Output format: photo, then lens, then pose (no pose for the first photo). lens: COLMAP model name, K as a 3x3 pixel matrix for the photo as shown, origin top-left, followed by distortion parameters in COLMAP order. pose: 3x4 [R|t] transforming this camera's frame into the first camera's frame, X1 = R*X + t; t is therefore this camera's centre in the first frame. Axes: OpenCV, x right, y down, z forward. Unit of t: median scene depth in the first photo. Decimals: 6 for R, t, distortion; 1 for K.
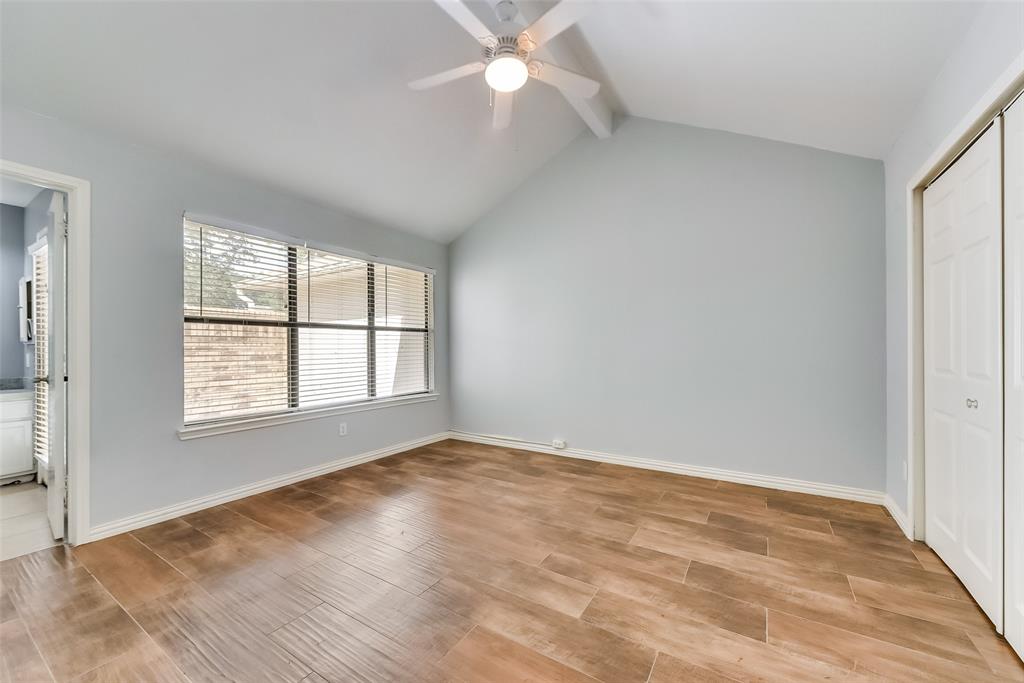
lens RADIAL K [[403.2, 0, 512.0], [0, 403.2, 341.5], [0, 0, 1]] dist [0.000183, 0.000011]
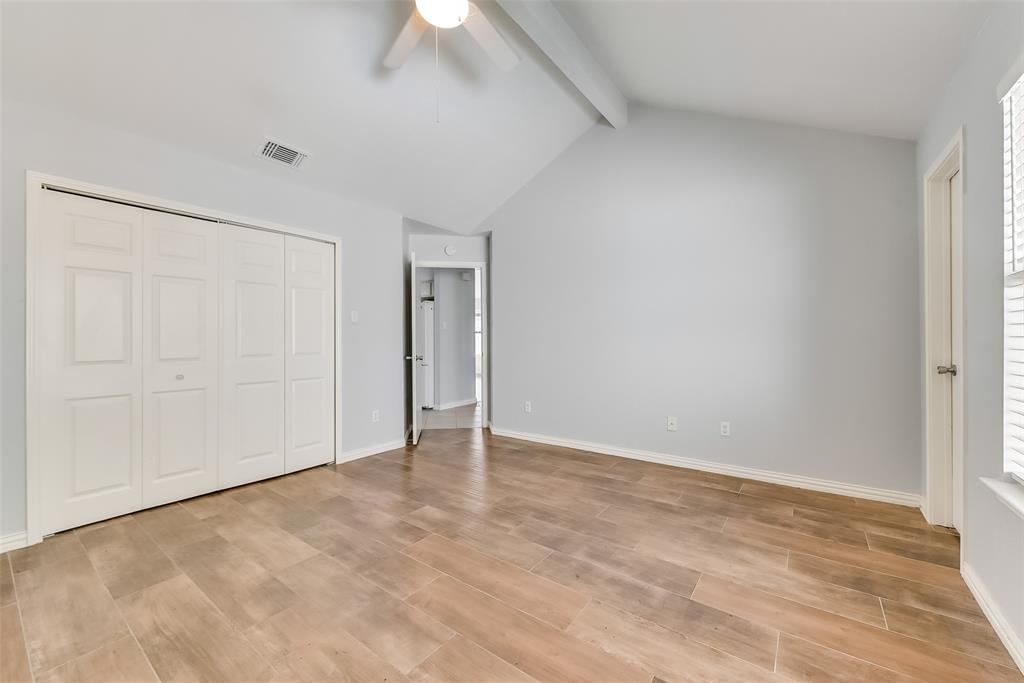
lens RADIAL K [[403.2, 0, 512.0], [0, 403.2, 341.5], [0, 0, 1]] dist [0.000183, 0.000011]
pose [[-0.997399, 0.008738, 0.071544, -0.212676], [0.008231, 0.999939, -0.007372, 0.026078], [-0.071604, -0.006764, -0.997410, 1.854975]]
